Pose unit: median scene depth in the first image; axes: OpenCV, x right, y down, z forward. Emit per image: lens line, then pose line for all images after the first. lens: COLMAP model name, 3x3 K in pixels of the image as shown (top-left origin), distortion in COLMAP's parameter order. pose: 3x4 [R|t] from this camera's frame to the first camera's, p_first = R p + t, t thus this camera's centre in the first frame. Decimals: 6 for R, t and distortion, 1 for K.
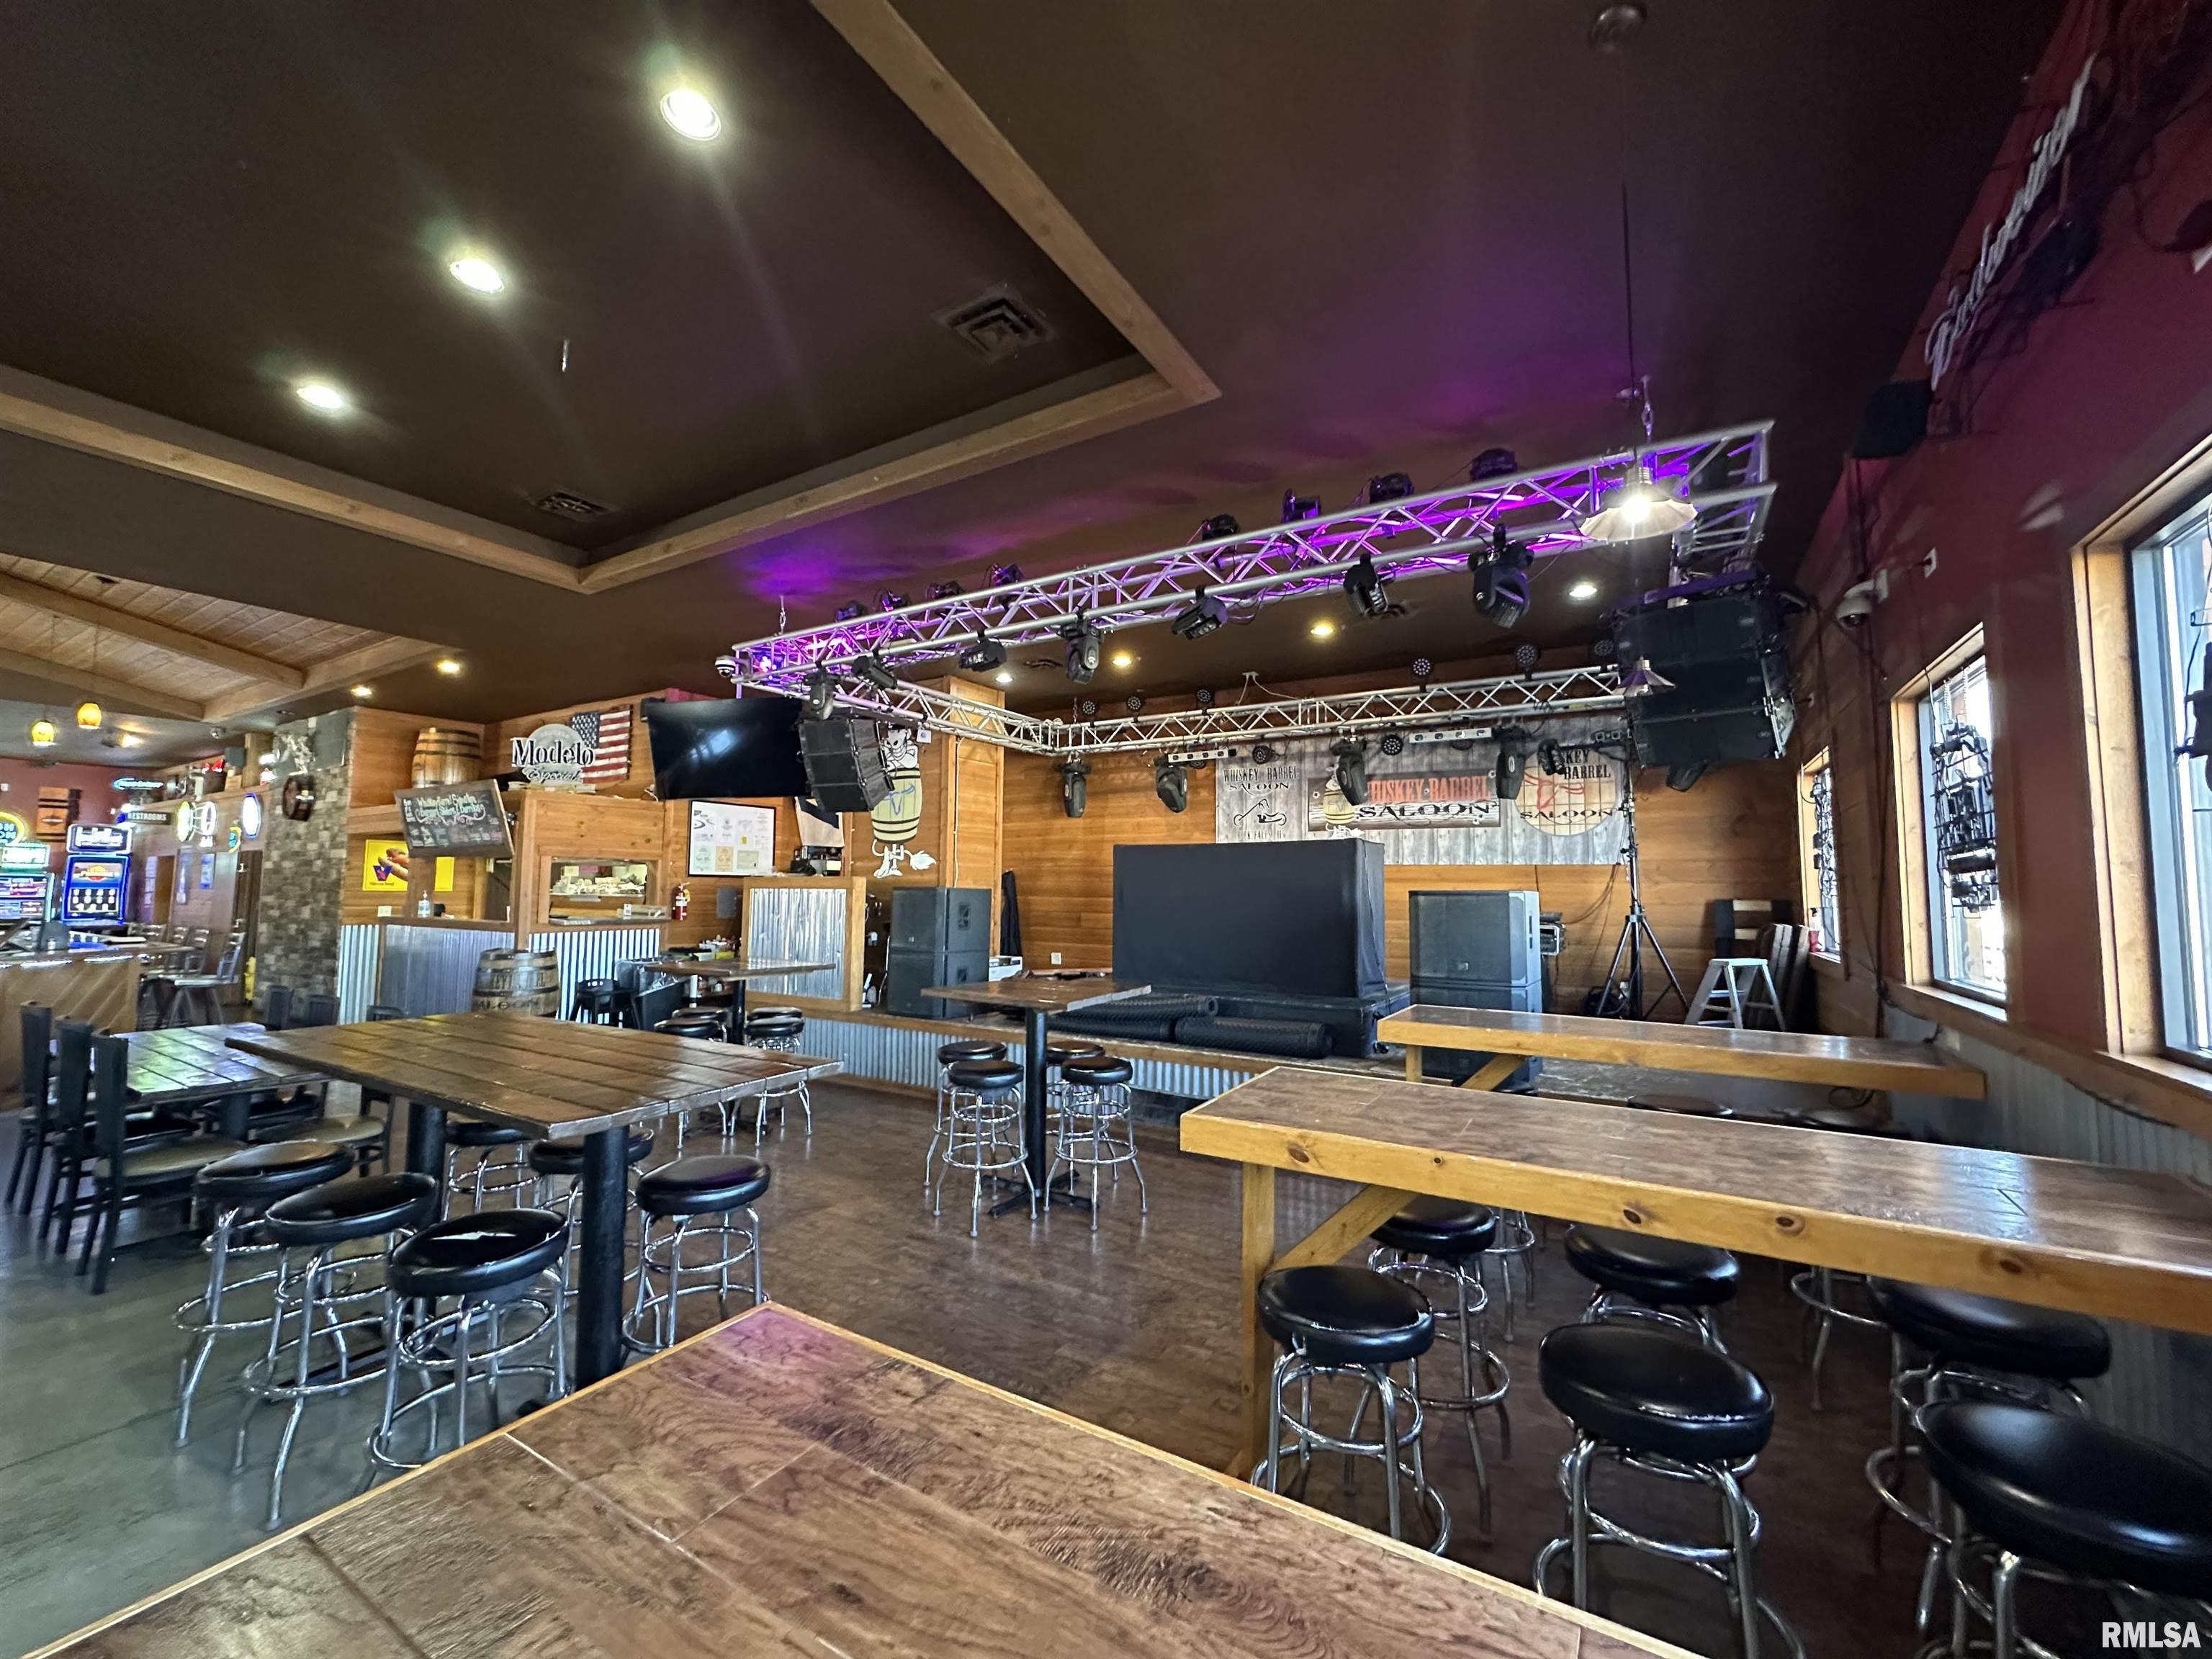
lens RADIAL K [[883.6, 0, 1106.0], [0, 883.6, 829.5], [0, 0, 1]] dist [-0.000516, -0.000137]
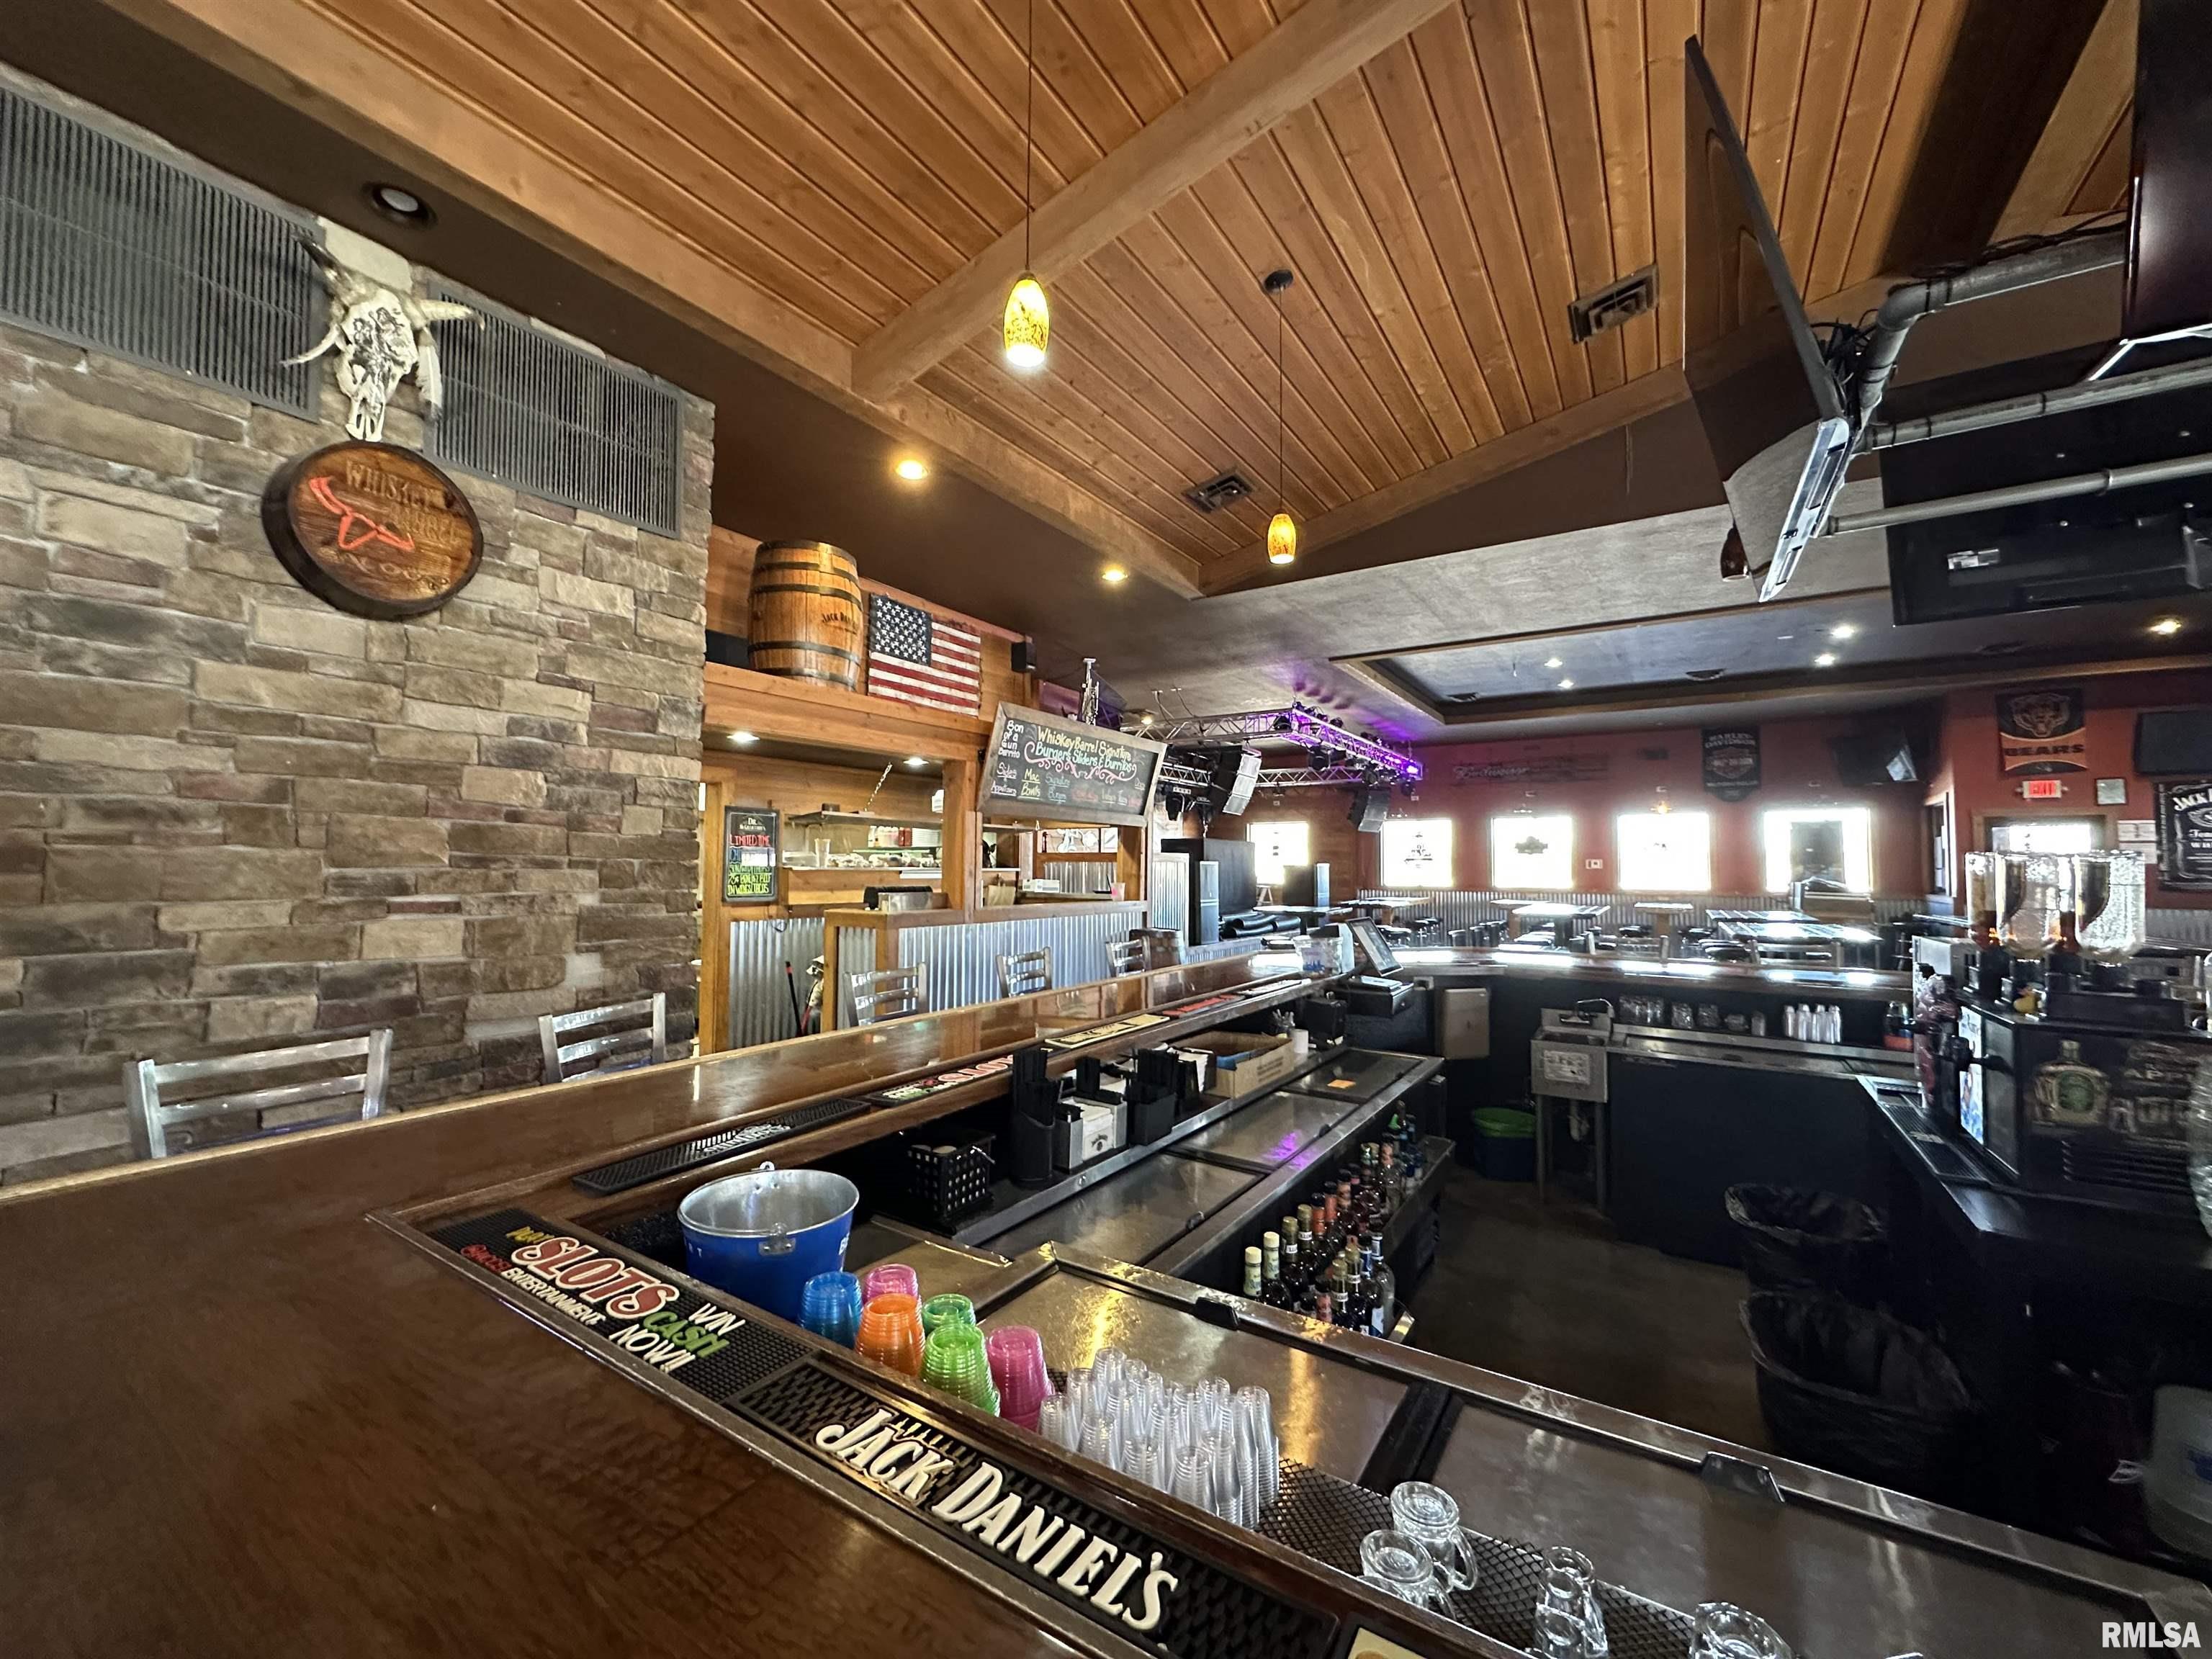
lens RADIAL K [[881.6, 0, 1106.0], [0, 881.6, 829.5], [0, 0, 1]] dist [0.001639, 0.000160]
pose [[0.021219, 0.033169, 0.999224, -1.156090], [-0.079294, 0.996357, -0.031390, 0.047114], [-0.996625, -0.078566, 0.023772, 0.745226]]
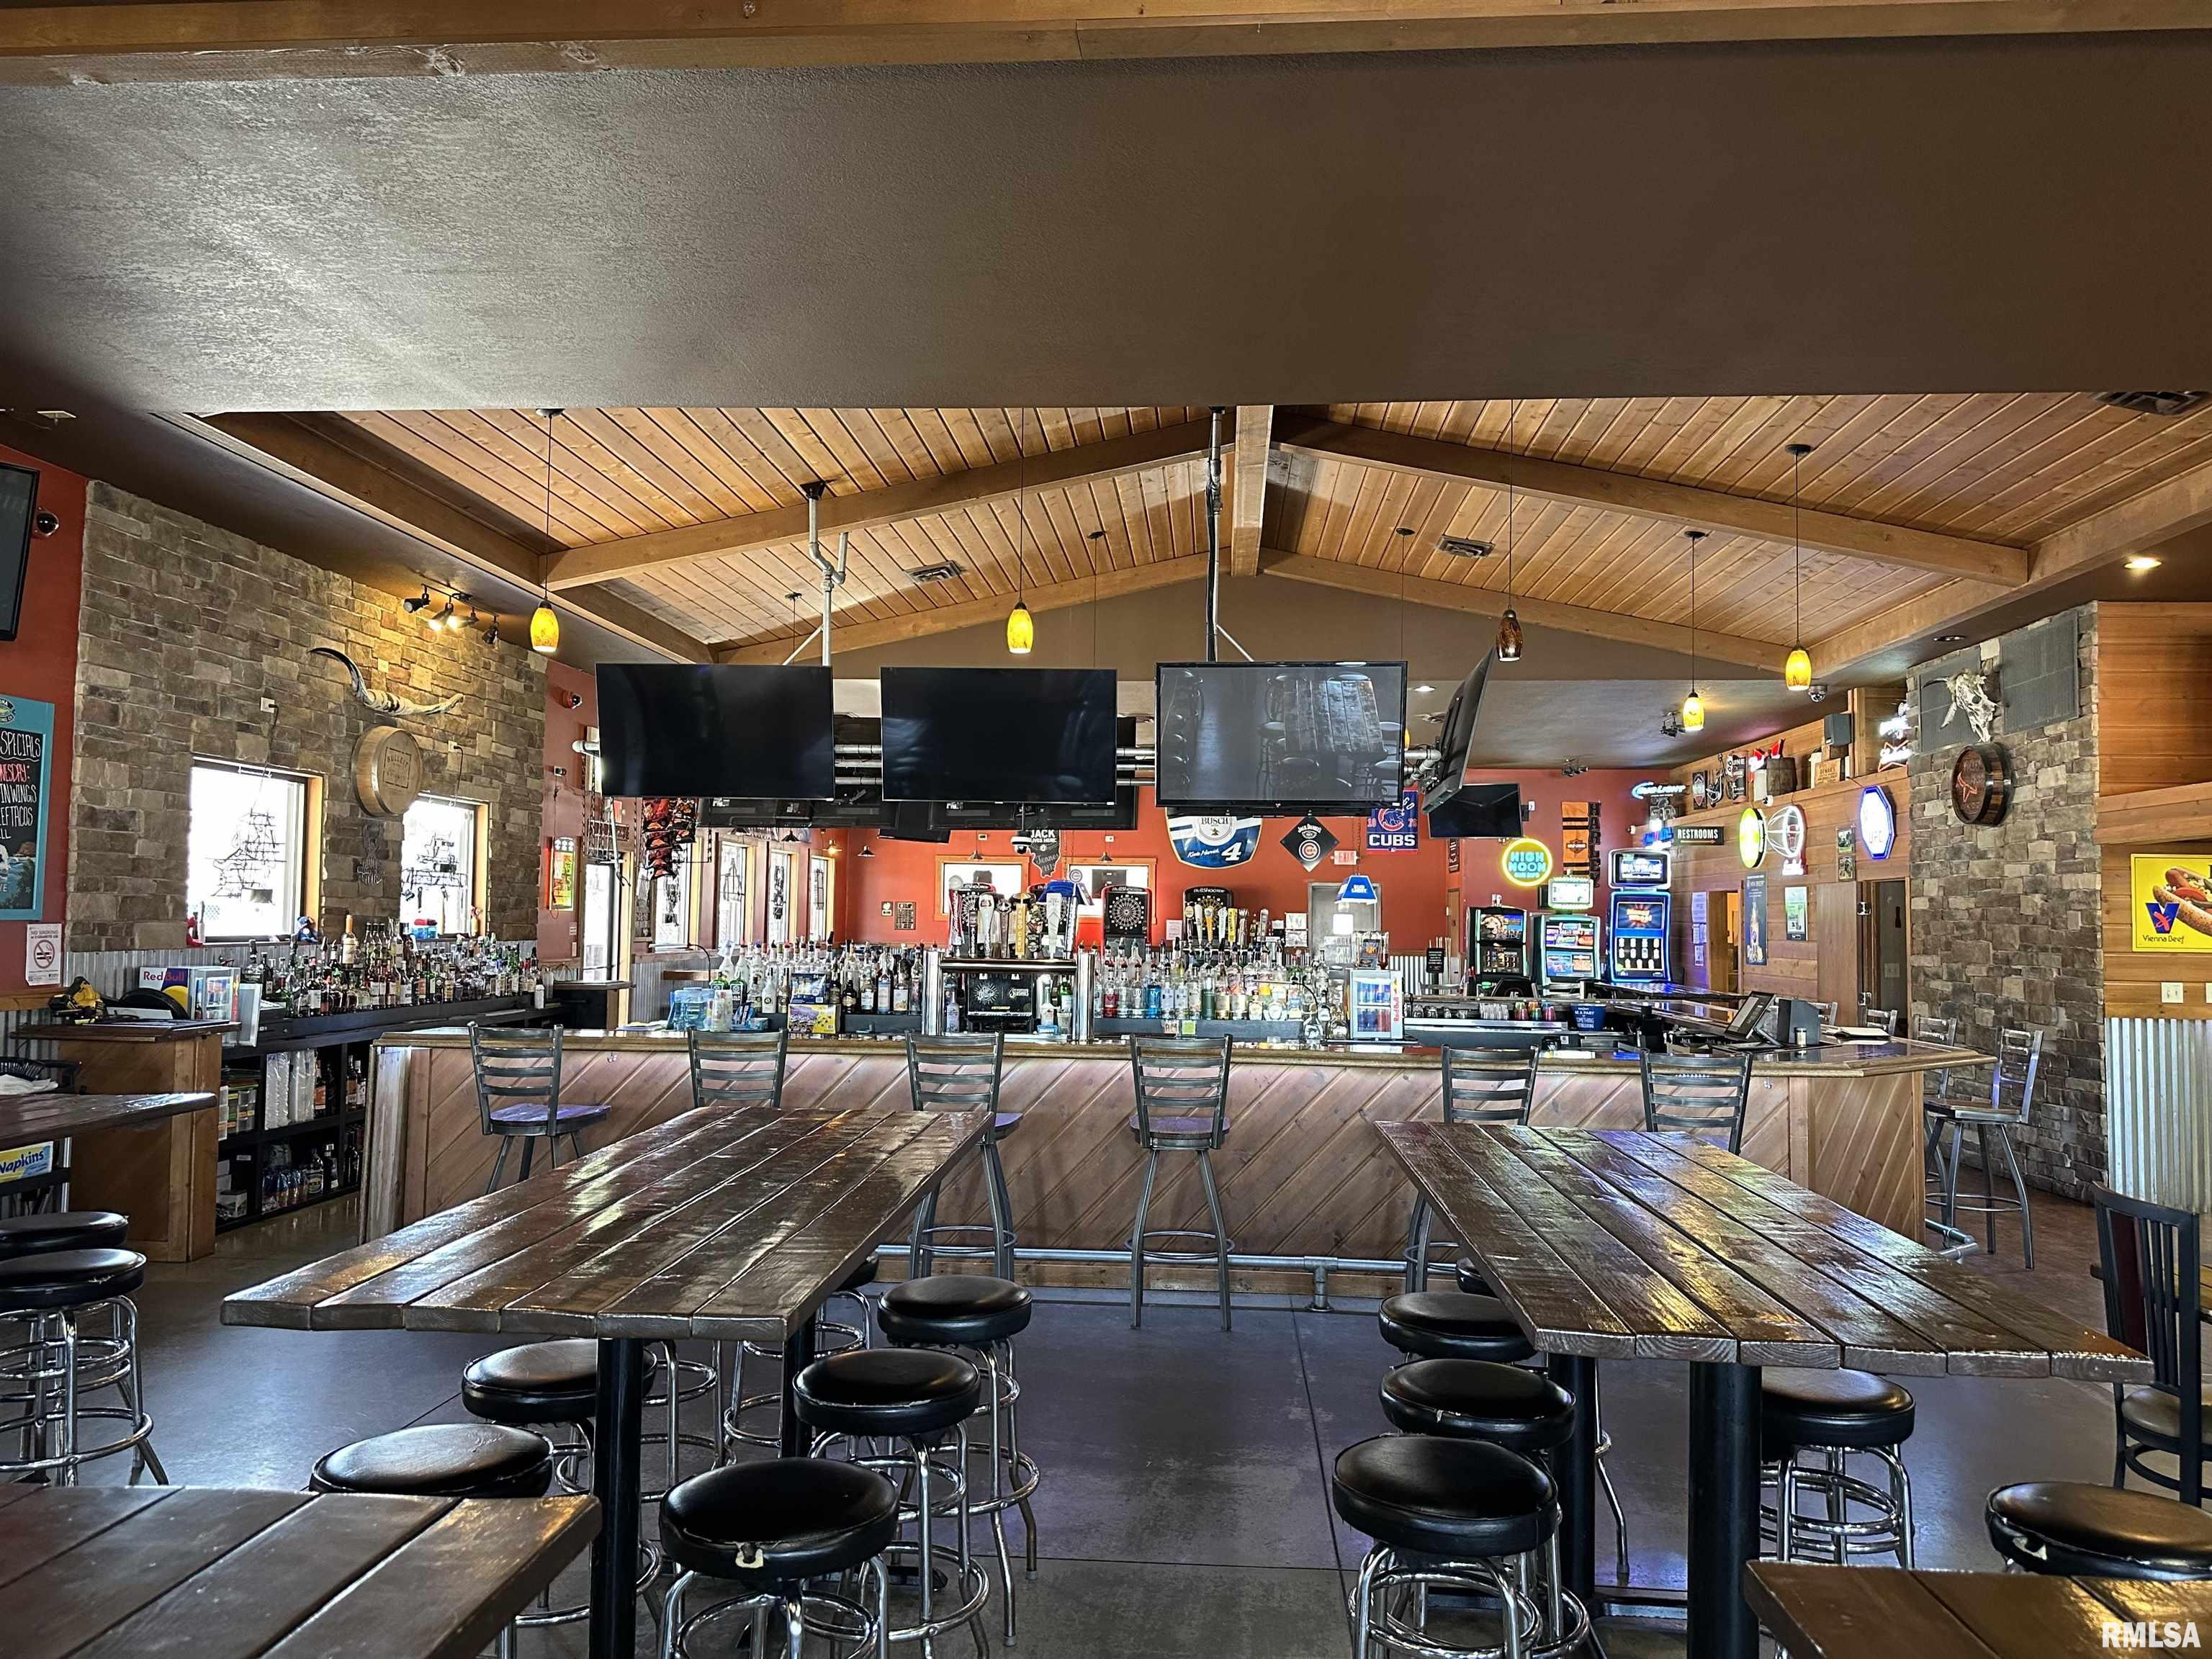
lens RADIAL K [[1555.1, 0, 1106.0], [0, 1555.1, 829.5], [0, 0, 1]] dist [0.001224, -0.004474]
pose [[0.466120, -0.053077, -0.883128, -0.291127], [0.054102, 0.998041, -0.031428, -0.006209], [0.883066, -0.033130, 0.468078, 0.036464]]
